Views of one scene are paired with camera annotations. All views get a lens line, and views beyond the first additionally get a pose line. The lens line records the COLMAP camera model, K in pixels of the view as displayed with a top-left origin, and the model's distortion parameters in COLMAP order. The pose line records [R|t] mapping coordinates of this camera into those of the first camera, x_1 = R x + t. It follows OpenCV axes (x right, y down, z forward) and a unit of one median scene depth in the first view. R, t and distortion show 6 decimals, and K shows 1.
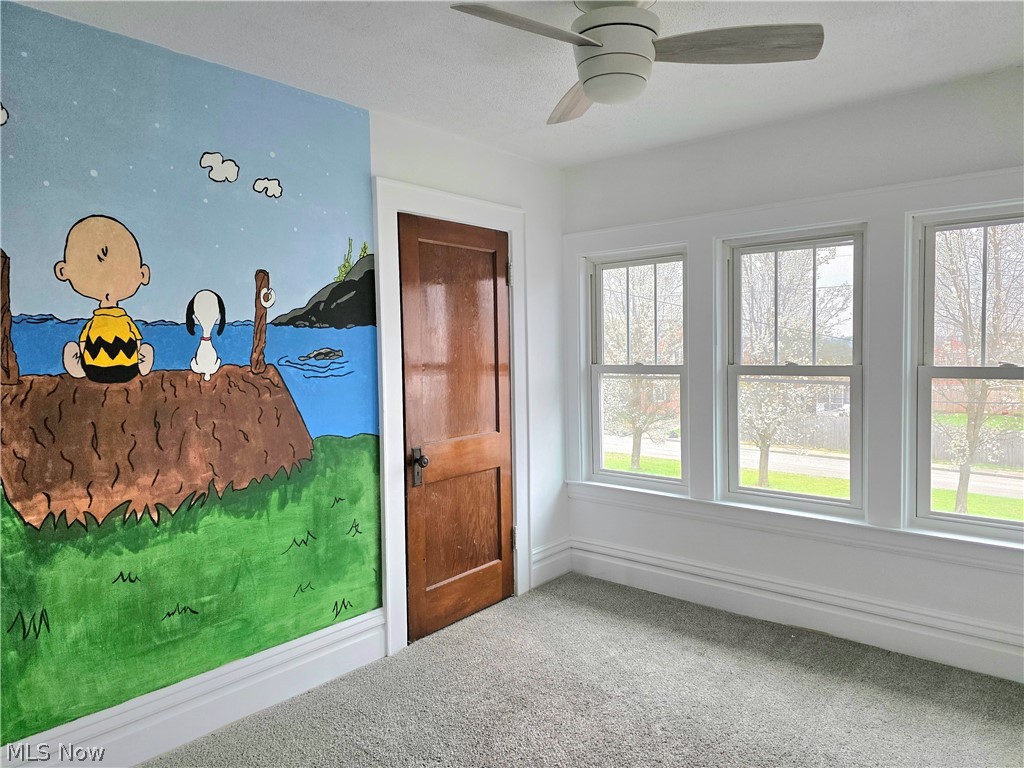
lens RADIAL K [[690.5, 0, 538.4], [0, 690.5, 382.8], [0, 0, 1]] dist [0.051018, -0.000668]
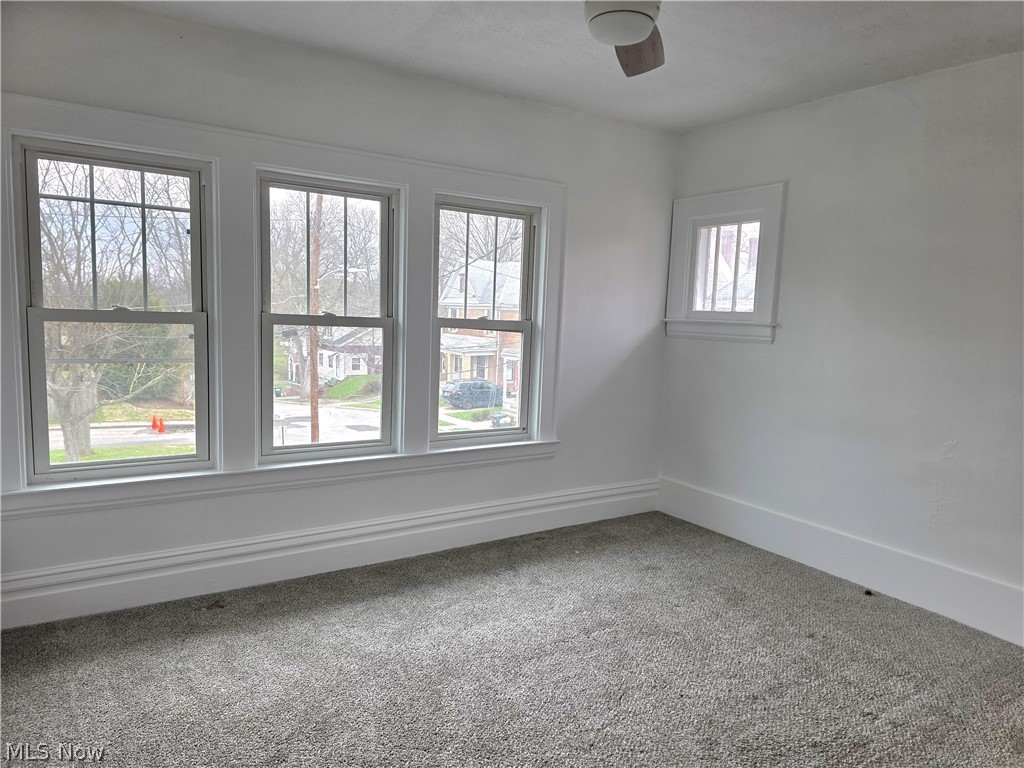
lens RADIAL K [[690.5, 0, 538.4], [0, 690.5, 382.8], [0, 0, 1]] dist [0.051018, -0.000668]
pose [[0.283971, -0.087423, 0.954839, -0.424422], [0.007249, 0.996002, 0.089036, -0.012431], [-0.958805, -0.018362, 0.283469, 0.352708]]
